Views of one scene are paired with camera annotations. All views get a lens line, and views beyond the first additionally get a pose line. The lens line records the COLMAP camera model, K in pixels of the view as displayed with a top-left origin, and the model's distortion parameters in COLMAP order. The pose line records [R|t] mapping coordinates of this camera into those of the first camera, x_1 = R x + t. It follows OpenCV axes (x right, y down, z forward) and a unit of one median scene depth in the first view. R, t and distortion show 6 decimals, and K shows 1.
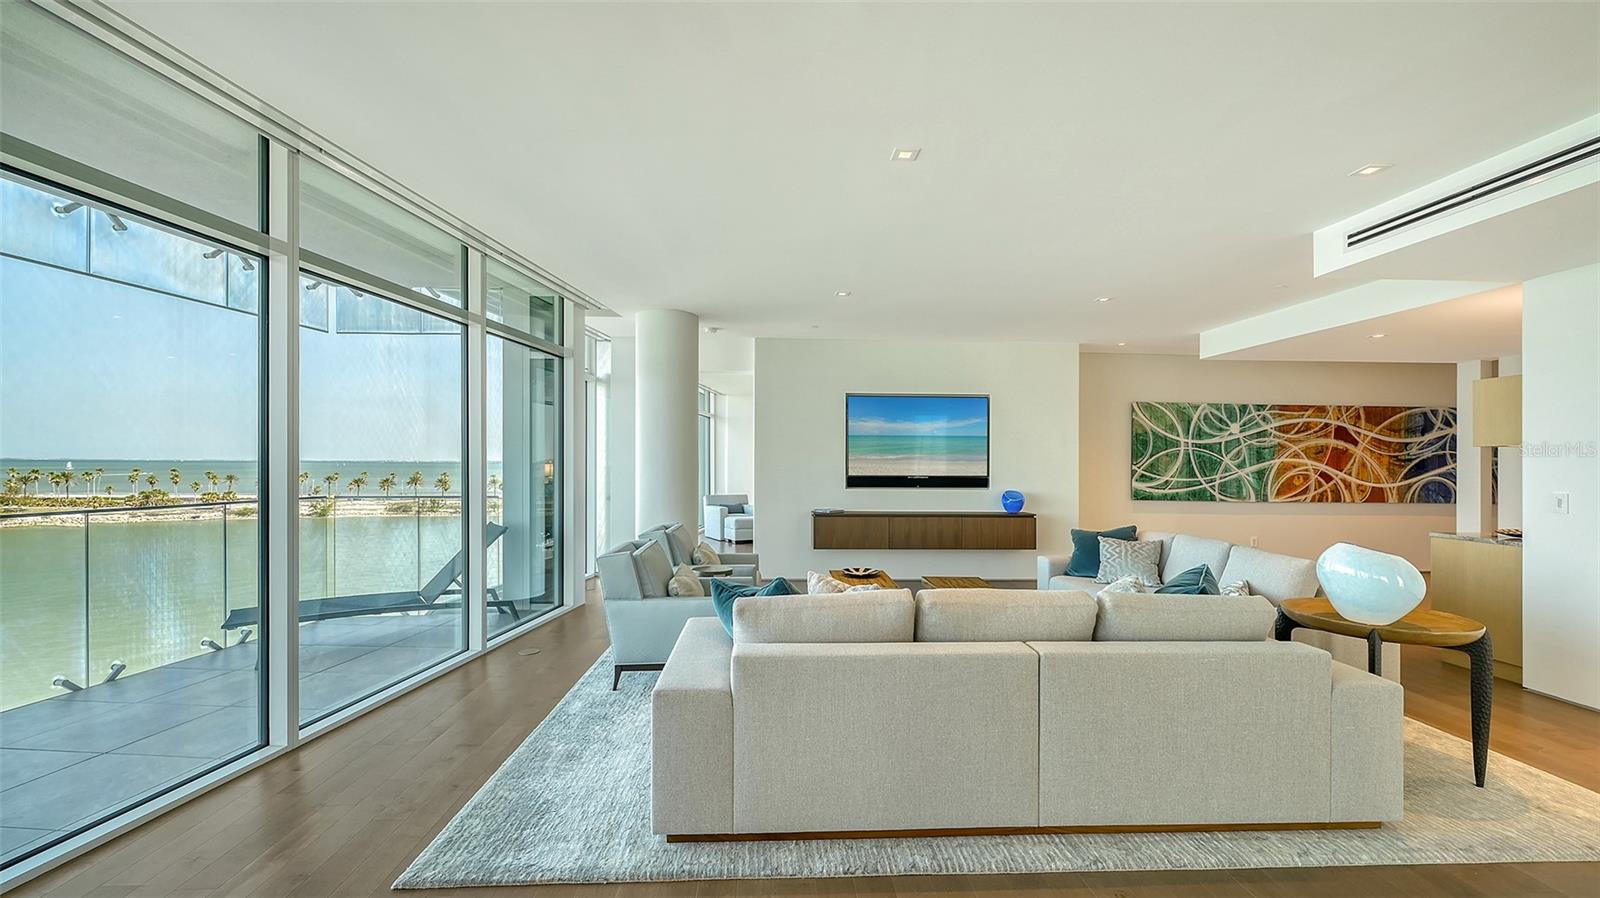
lens RADIAL K [[641.3, 0, 802.7], [0, 641.3, 457.9], [0, 0, 1]] dist [0.004152, 0.000323]
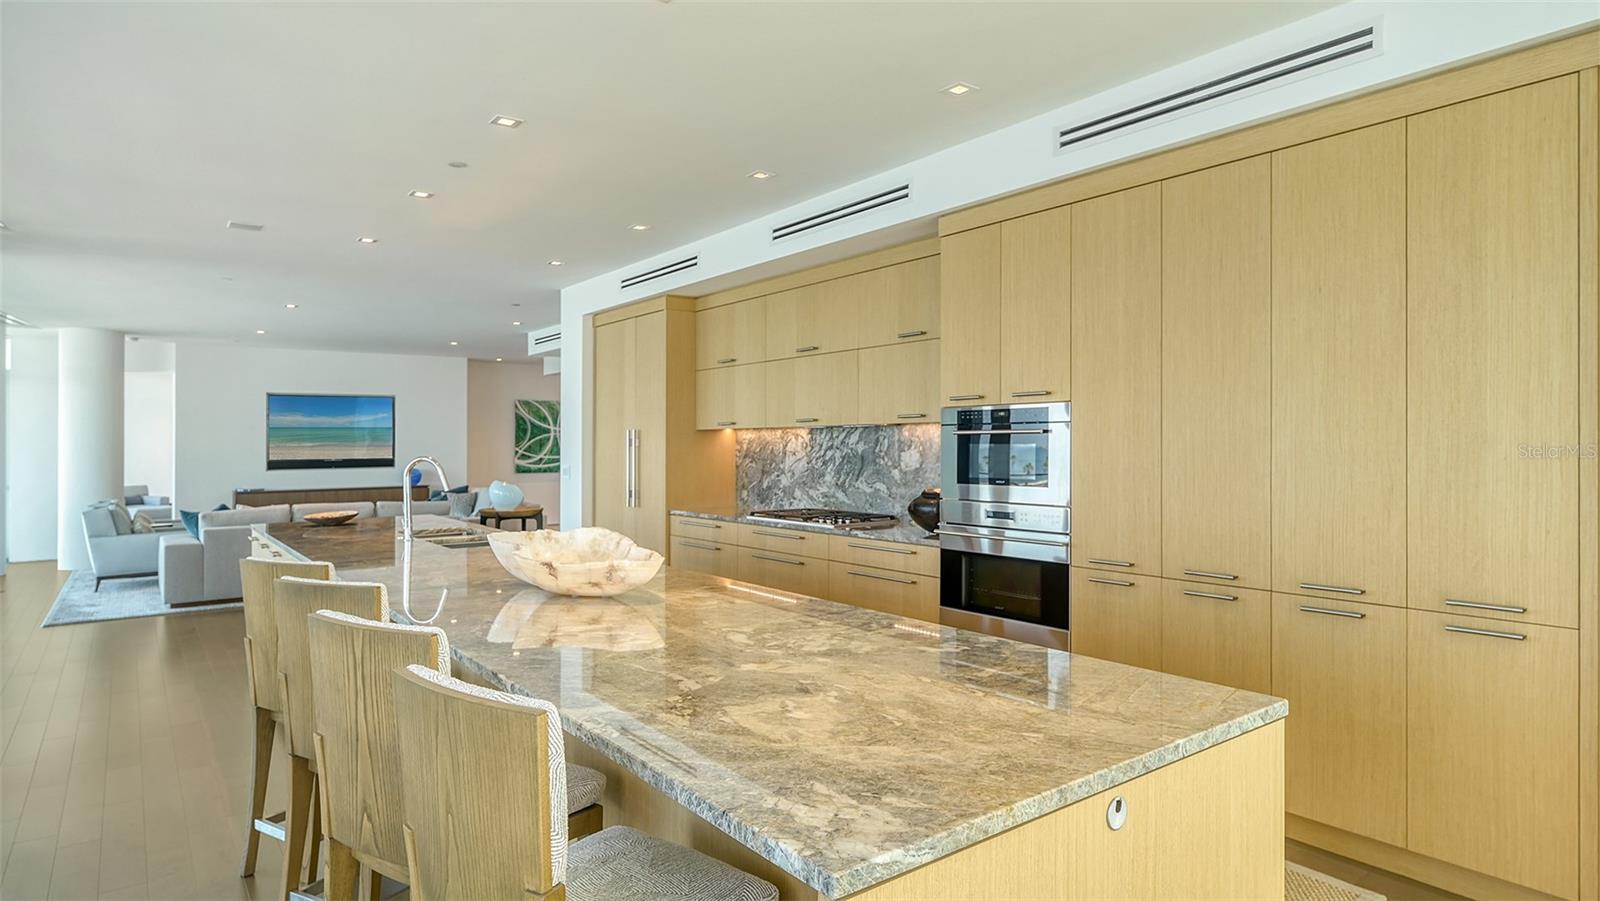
lens RADIAL K [[877.5, 0, 789.2], [0, 877.5, 438.7], [0, 0, 1]] dist [0.002309, 0.001225]
pose [[0.832169, -0.012319, 0.554385, -0.026983], [0.010811, 0.999924, 0.005992, -0.011335], [-0.554417, 0.001007, 0.832239, -0.845461]]
